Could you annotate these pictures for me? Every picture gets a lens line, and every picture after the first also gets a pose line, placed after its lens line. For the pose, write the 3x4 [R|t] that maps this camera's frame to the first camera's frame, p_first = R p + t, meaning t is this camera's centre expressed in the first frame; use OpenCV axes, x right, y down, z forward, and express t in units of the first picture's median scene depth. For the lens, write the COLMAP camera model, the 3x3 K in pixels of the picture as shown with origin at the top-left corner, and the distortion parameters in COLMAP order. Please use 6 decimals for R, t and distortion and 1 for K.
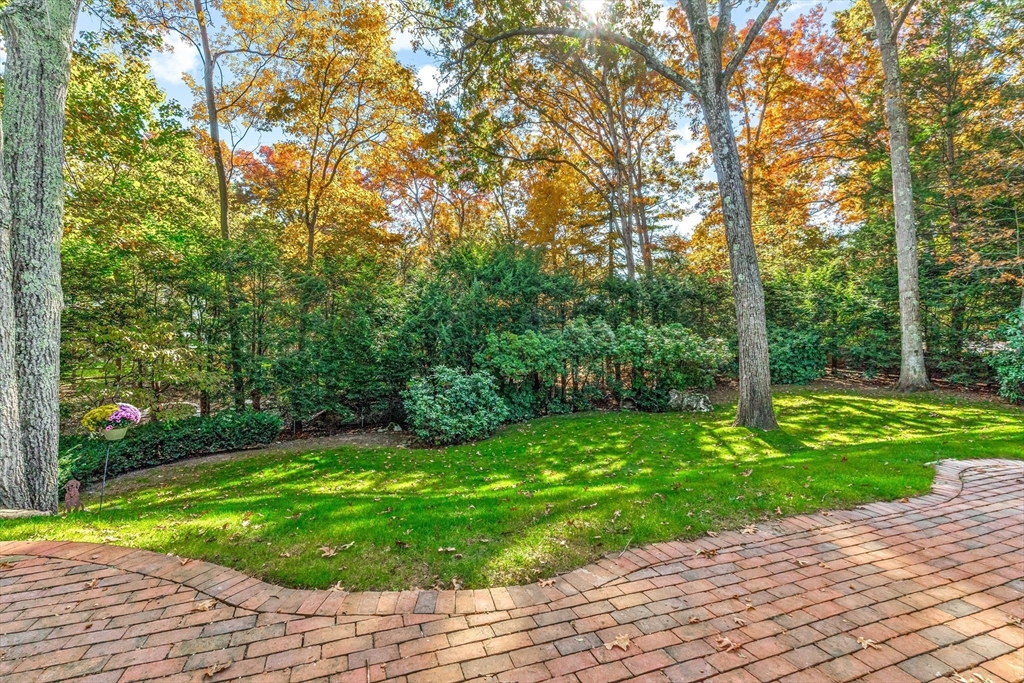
lens RADIAL K [[443.9, 0, 512.0], [0, 443.9, 341.5], [0, 0, 1]] dist [-0.001438, -0.000362]
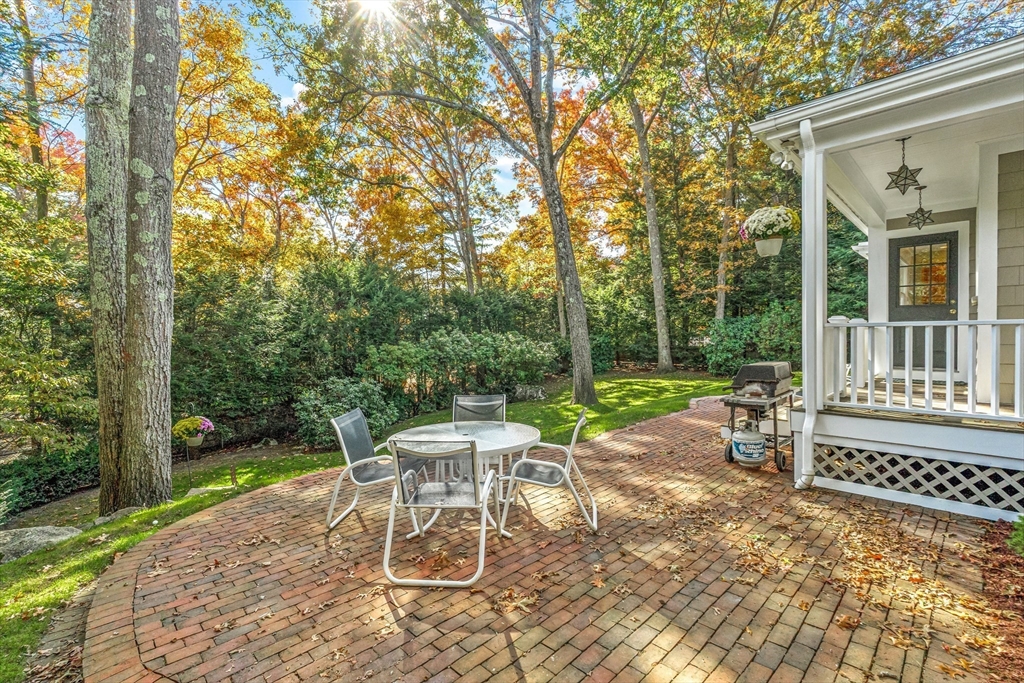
lens RADIAL K [[443.9, 0, 512.0], [0, 443.9, 341.5], [0, 0, 1]] dist [-0.001438, -0.000362]
pose [[0.912504, -0.035544, 0.407522, -0.155839], [0.040558, 0.999170, -0.003667, -0.009083], [-0.407053, 0.019874, 0.913188, -0.141369]]
